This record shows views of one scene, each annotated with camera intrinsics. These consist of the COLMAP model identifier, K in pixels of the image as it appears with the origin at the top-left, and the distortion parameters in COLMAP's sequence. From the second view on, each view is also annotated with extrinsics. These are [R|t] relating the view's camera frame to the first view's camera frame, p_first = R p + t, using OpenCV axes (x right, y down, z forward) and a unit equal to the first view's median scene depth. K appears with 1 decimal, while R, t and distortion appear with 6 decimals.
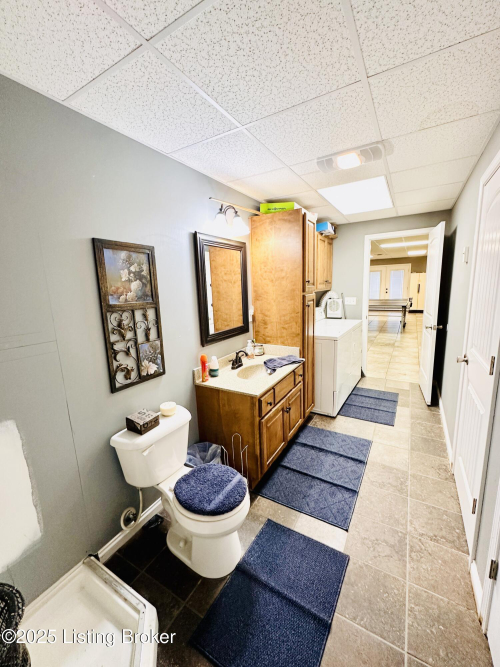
lens RADIAL K [[273.4, 0, 250.0], [0, 273.4, 333.5], [0, 0, 1]] dist [0.000598, 0.000194]
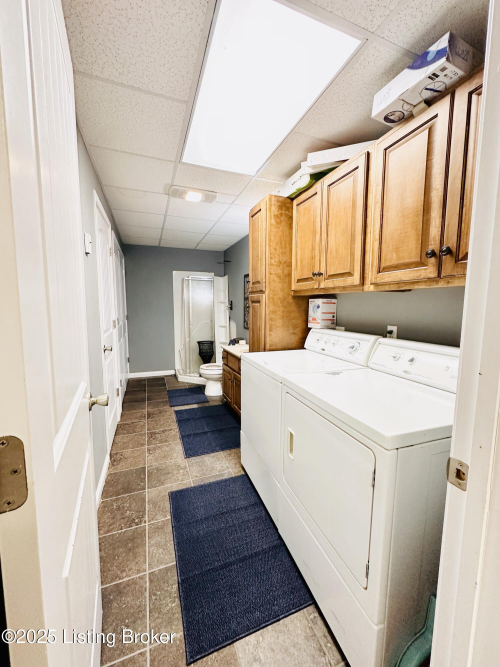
lens RADIAL K [[266.0, 0, 250.0], [0, 266.0, 333.5], [0, 0, 1]] dist [-0.001213, -0.000076]
pose [[-0.621303, 0.109695, -0.775854, 1.130995], [-0.122377, 0.964418, 0.234355, -0.275890], [0.773955, 0.240553, -0.585772, 1.884631]]
